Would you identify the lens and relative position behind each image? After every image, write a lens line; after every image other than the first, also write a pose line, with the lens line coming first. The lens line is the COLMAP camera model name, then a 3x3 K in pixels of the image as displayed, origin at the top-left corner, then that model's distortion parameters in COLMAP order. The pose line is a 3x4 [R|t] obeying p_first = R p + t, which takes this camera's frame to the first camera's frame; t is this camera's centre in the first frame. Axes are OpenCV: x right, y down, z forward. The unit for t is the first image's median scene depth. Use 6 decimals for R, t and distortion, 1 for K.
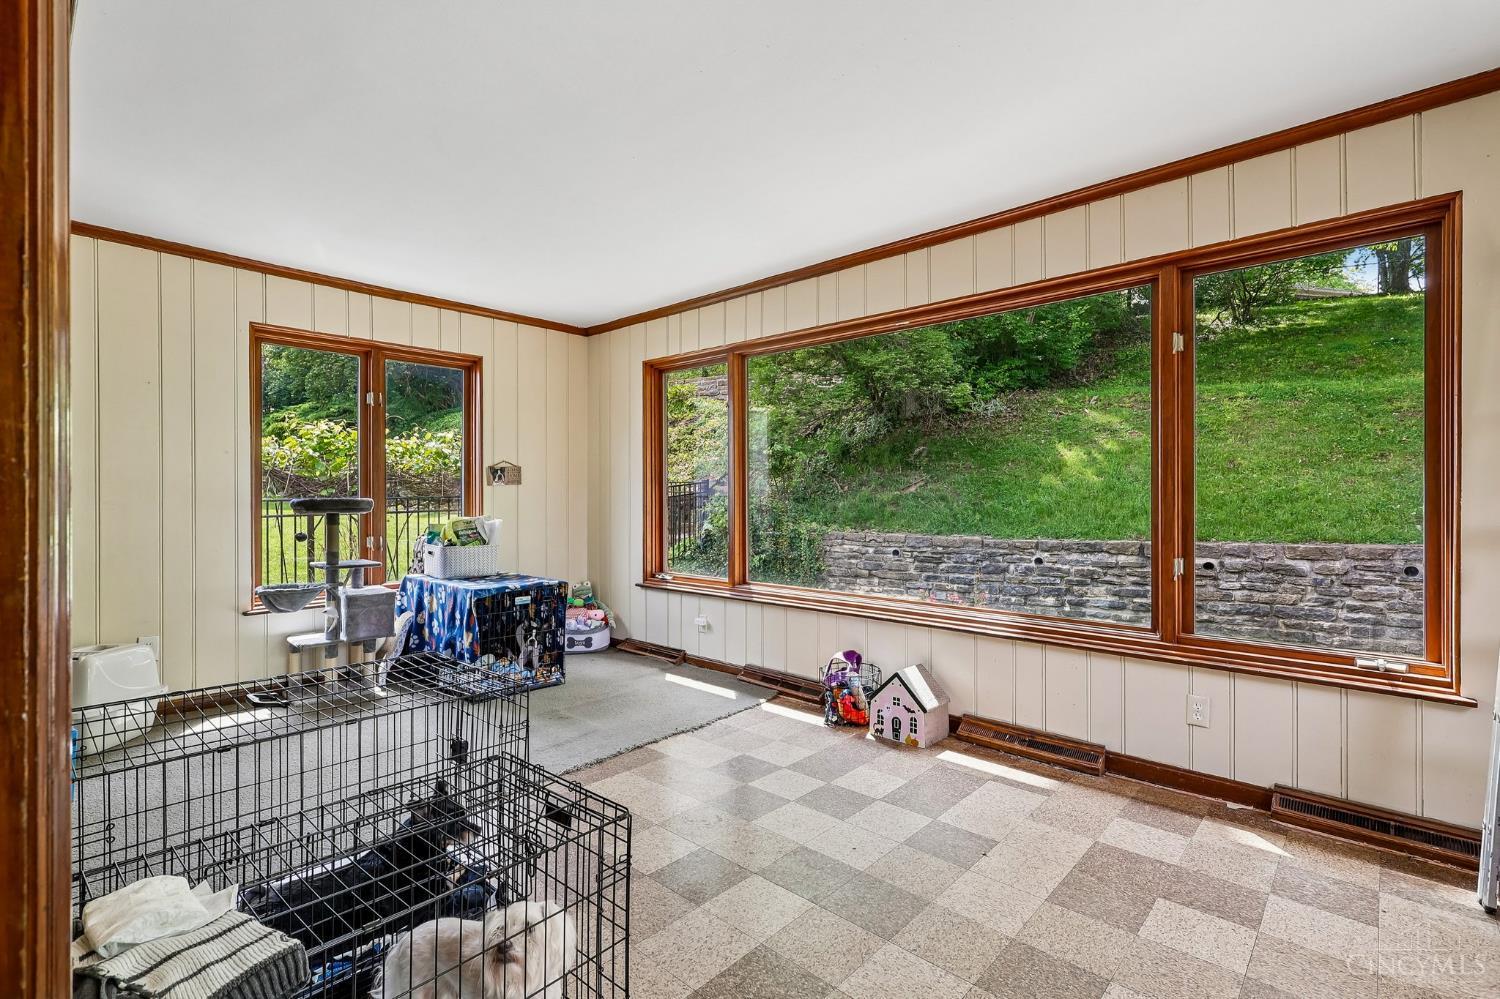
lens RADIAL K [[706.7, 0, 752.3], [0, 706.7, 498.6], [0, 0, 1]] dist [0.000324, 0.000871]
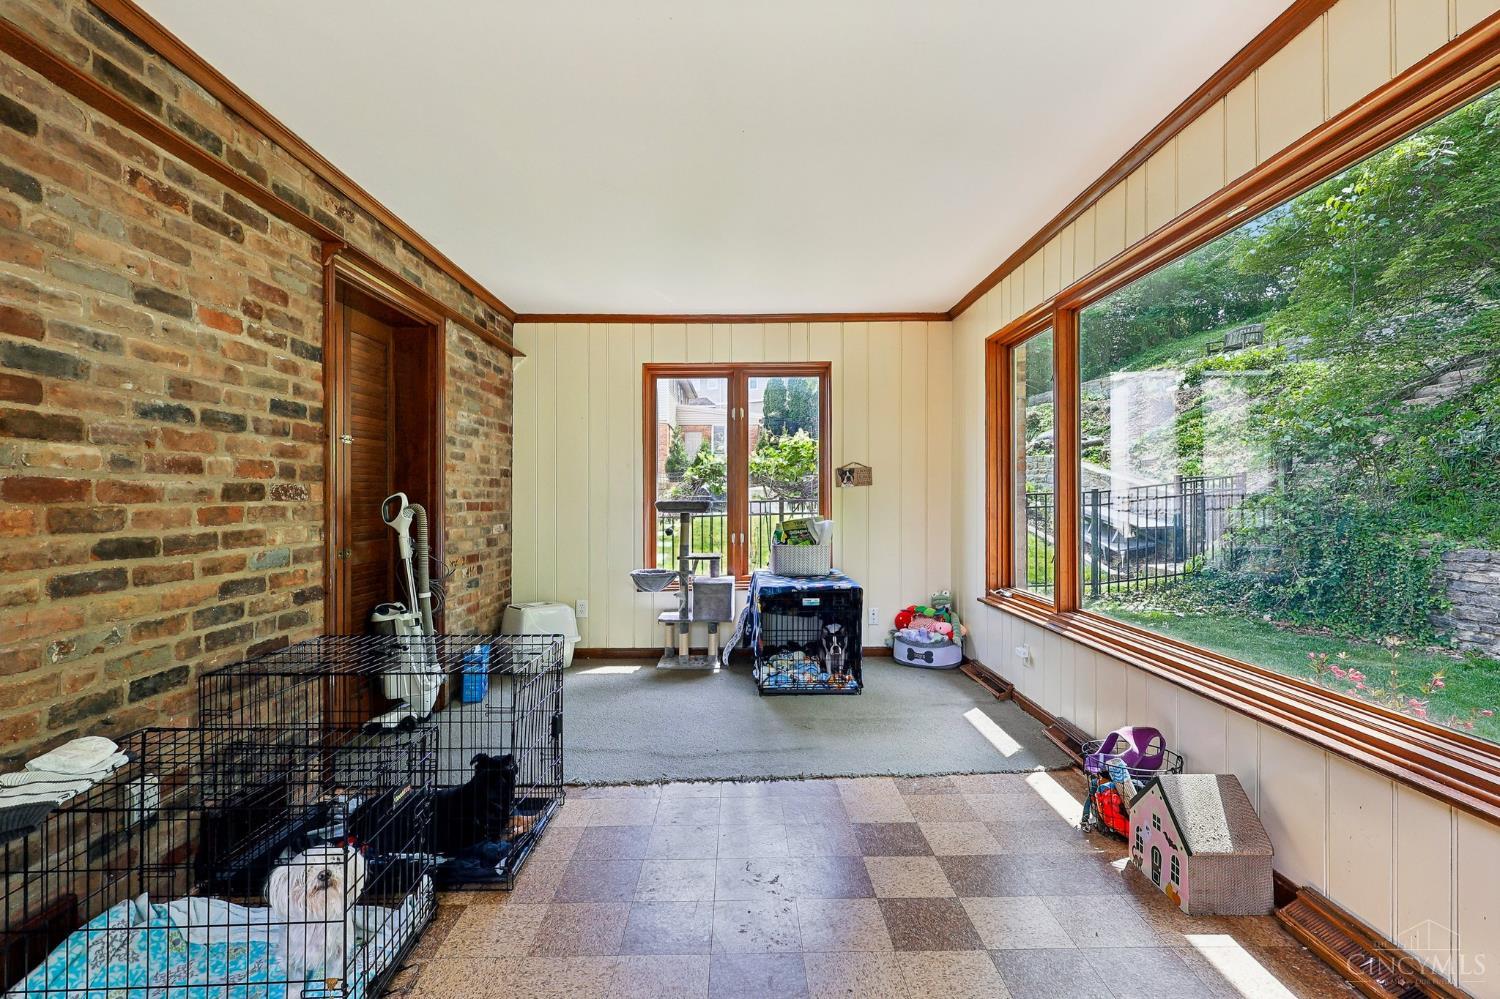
lens RADIAL K [[706.7, 0, 742.7], [0, 706.7, 499.3], [0, 0, 1]] dist [0.000324, 0.000871]
pose [[0.674883, -0.006134, -0.737899, 0.353958], [0.005857, 0.999978, -0.002956, 0.001742], [0.737901, -0.002327, 0.674905, 0.262139]]
